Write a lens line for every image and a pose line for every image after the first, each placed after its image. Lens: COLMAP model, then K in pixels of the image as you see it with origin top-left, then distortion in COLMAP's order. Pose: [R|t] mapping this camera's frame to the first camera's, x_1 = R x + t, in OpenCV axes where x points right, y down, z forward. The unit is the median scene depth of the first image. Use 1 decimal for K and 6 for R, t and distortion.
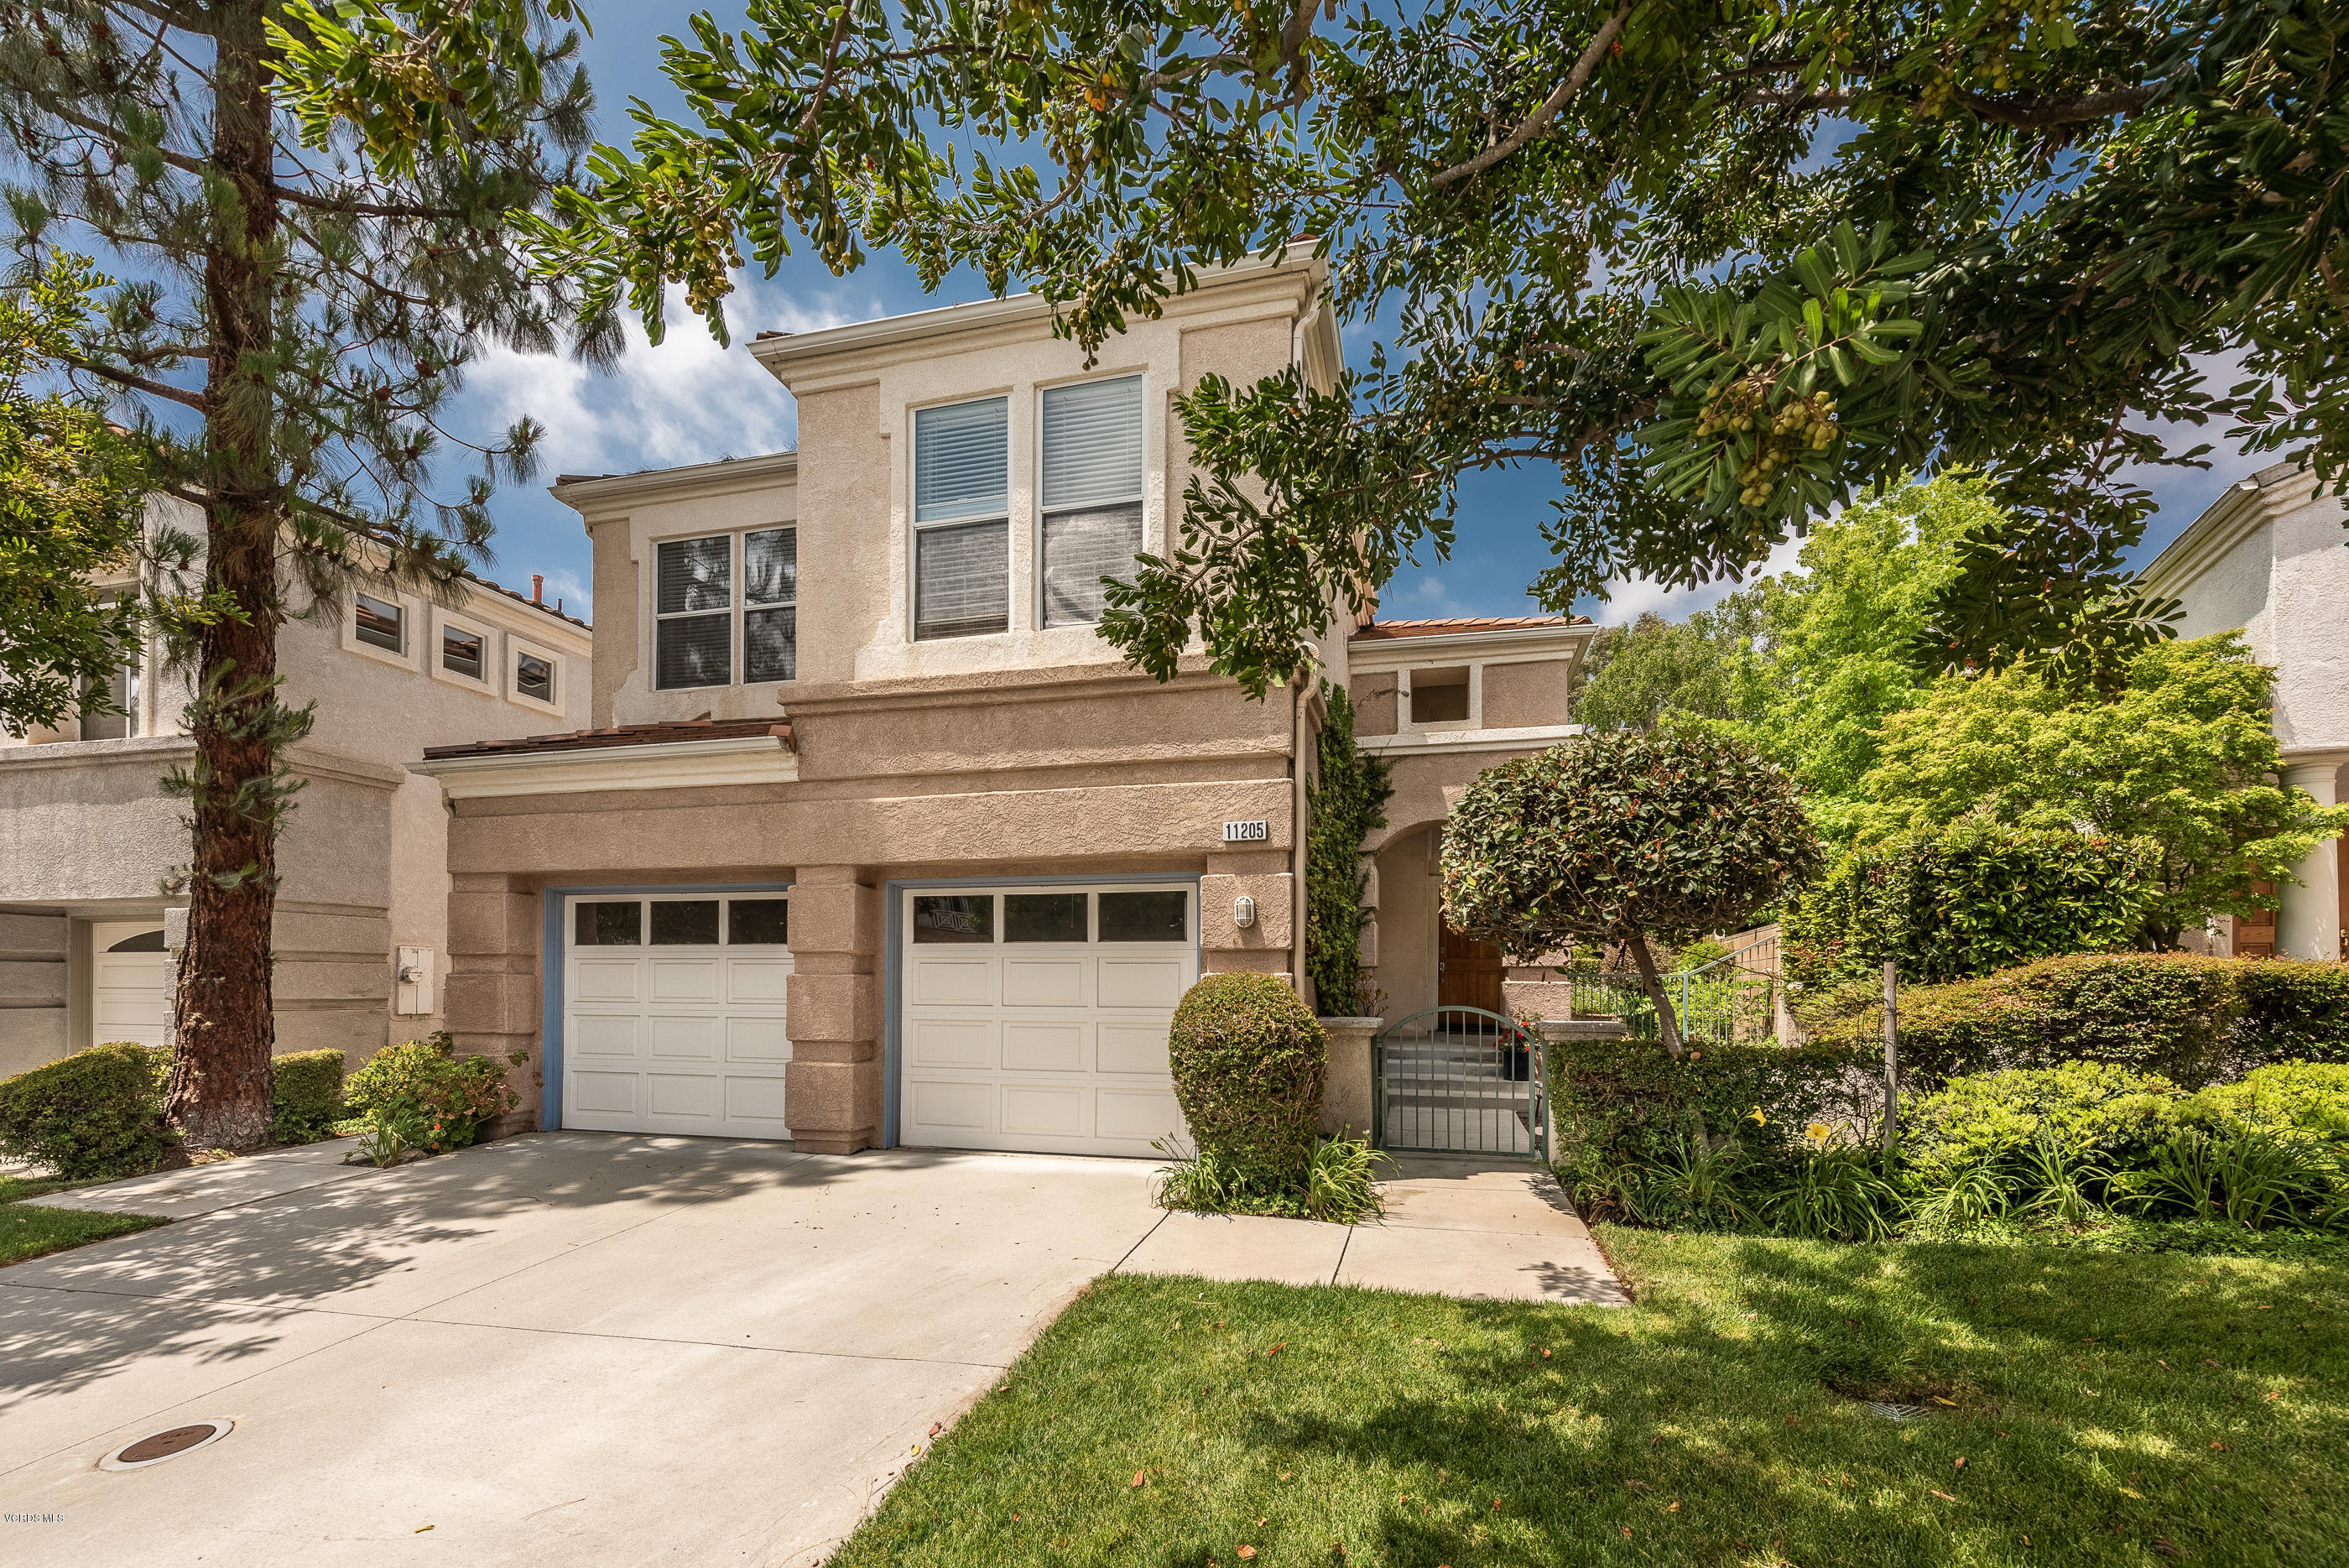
lens RADIAL K [[929.1, 0, 1101.3], [0, 929.1, 973.3], [0, 0, 1]] dist [0.017240, -0.004836]
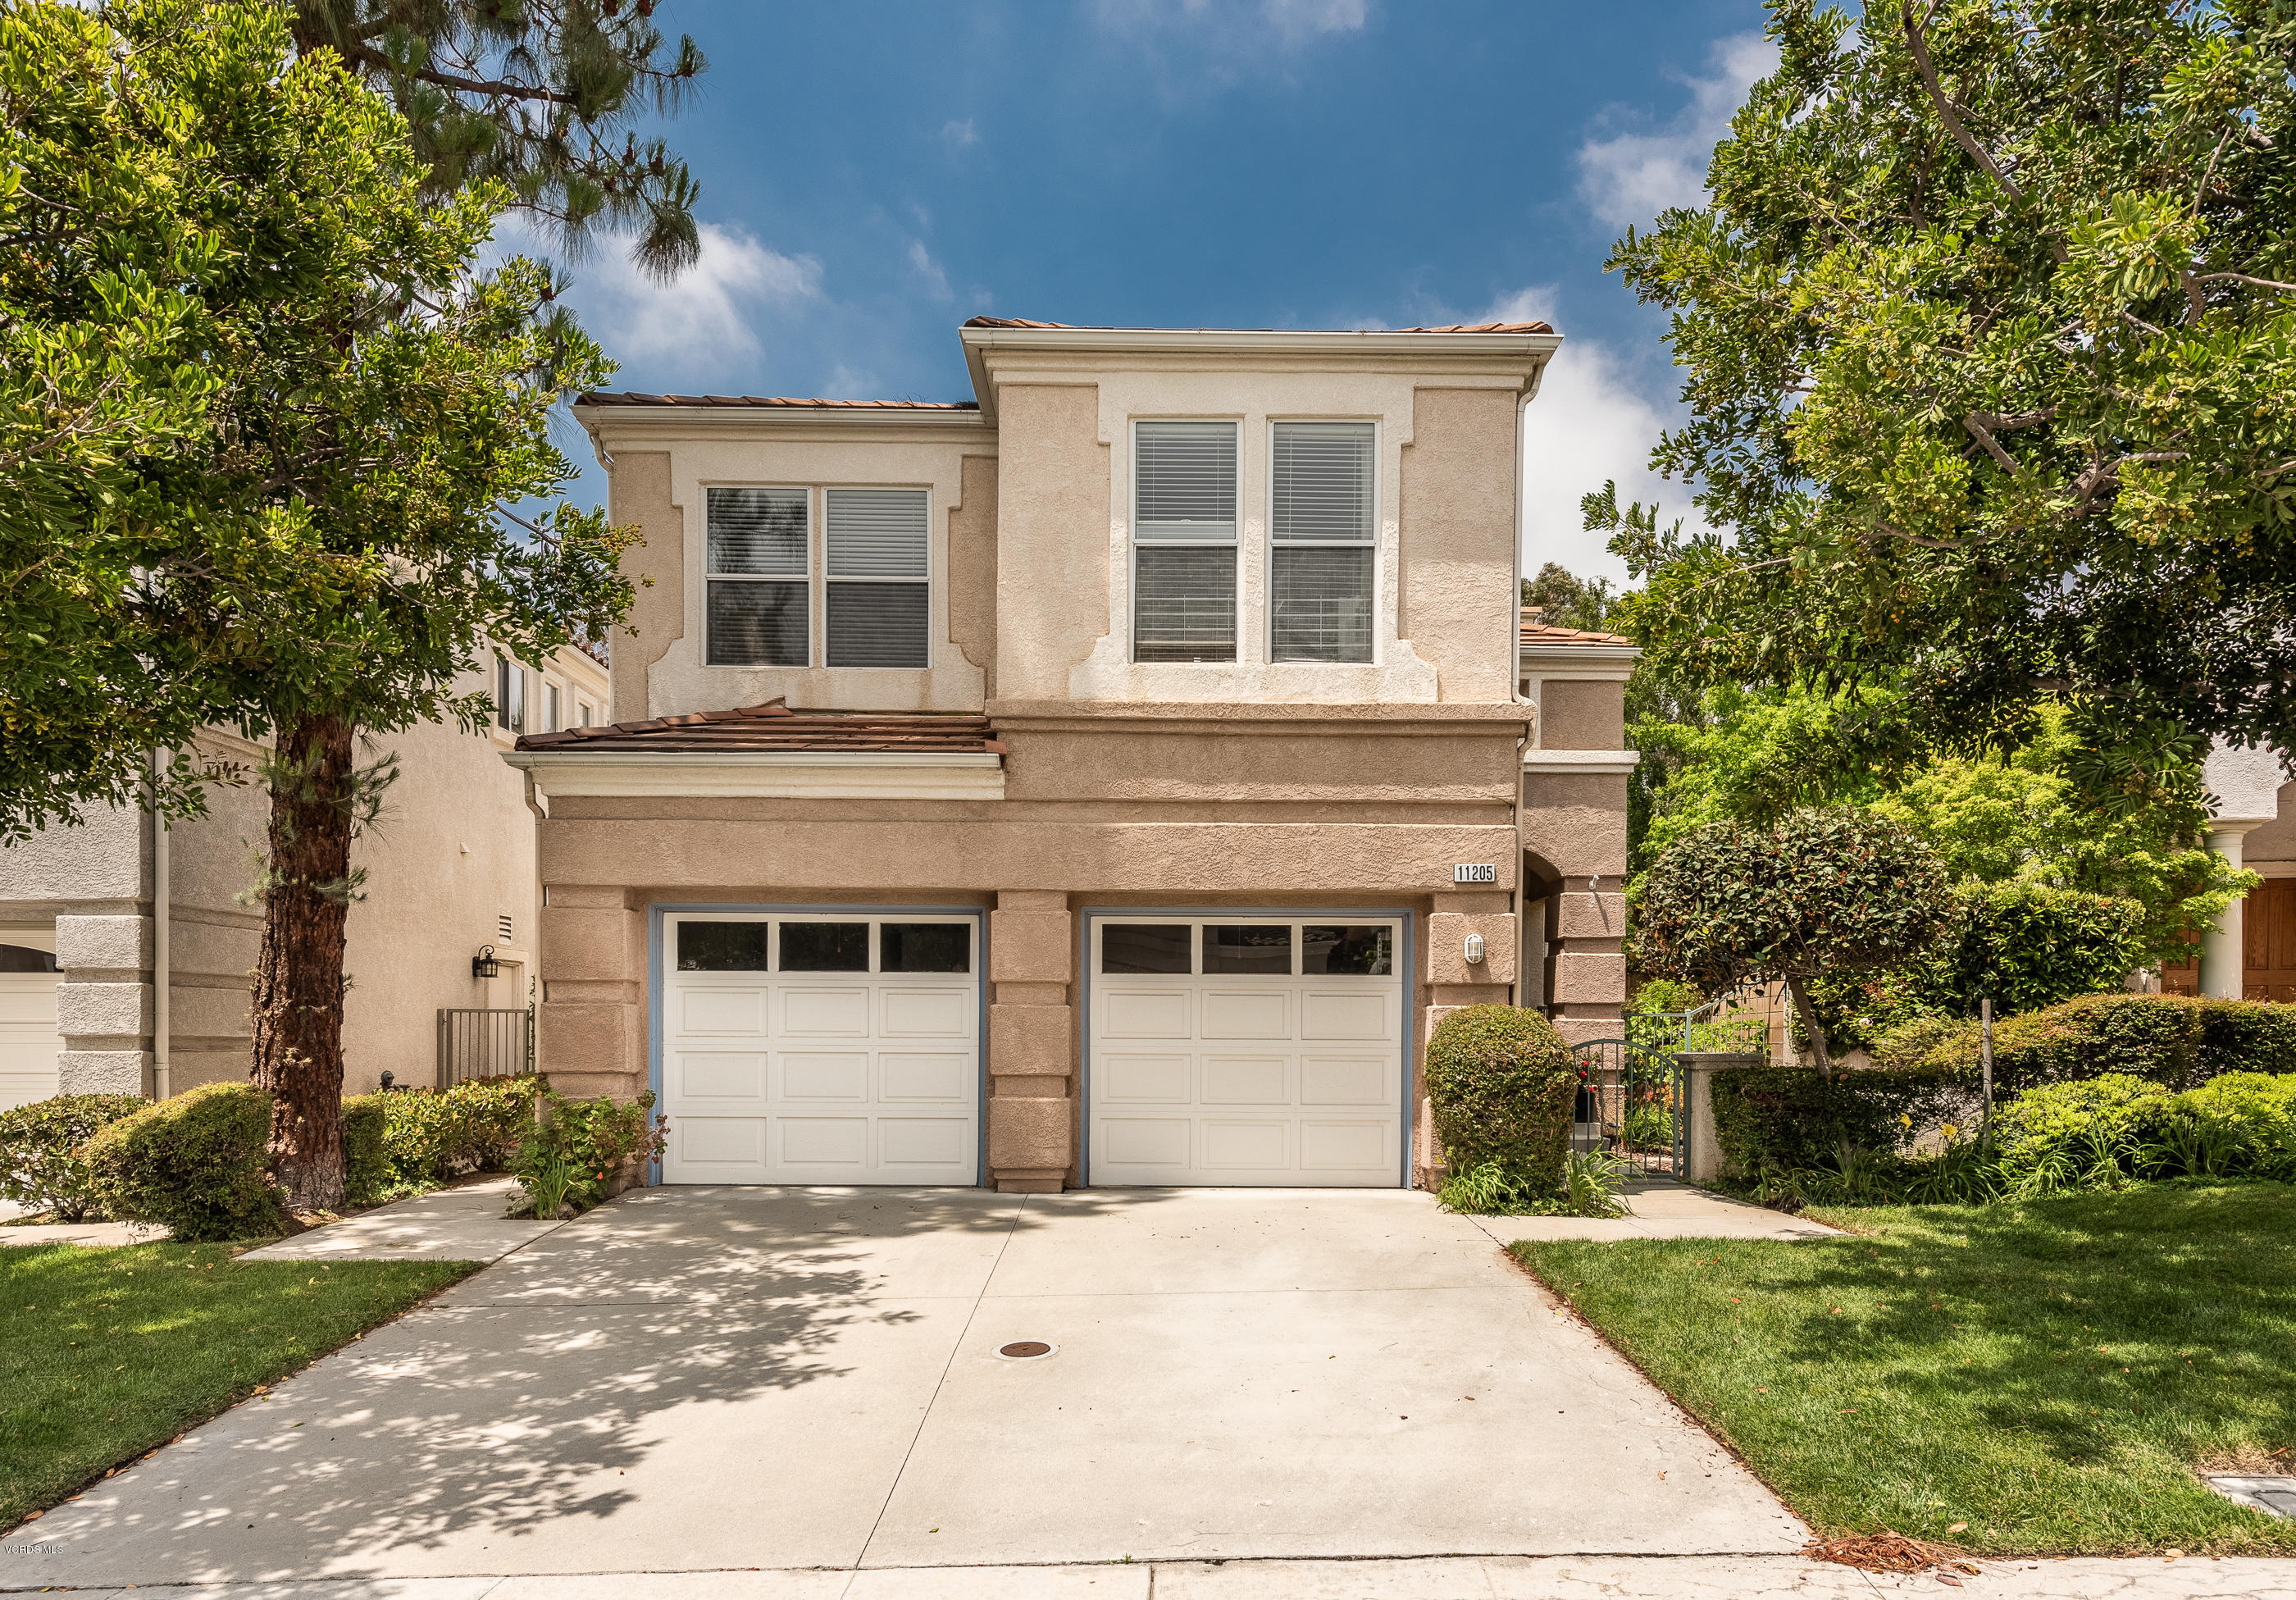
lens RADIAL K [[1460.1, 0, 1049.5], [0, 1460.1, 1049.0], [0, 0, 1]] dist [0.026973, -0.008178]
pose [[0.966932, -0.001695, 0.255028, -0.721213], [-0.004351, 0.999723, 0.023142, 0.011743], [-0.254997, -0.023486, 0.966657, -0.488912]]
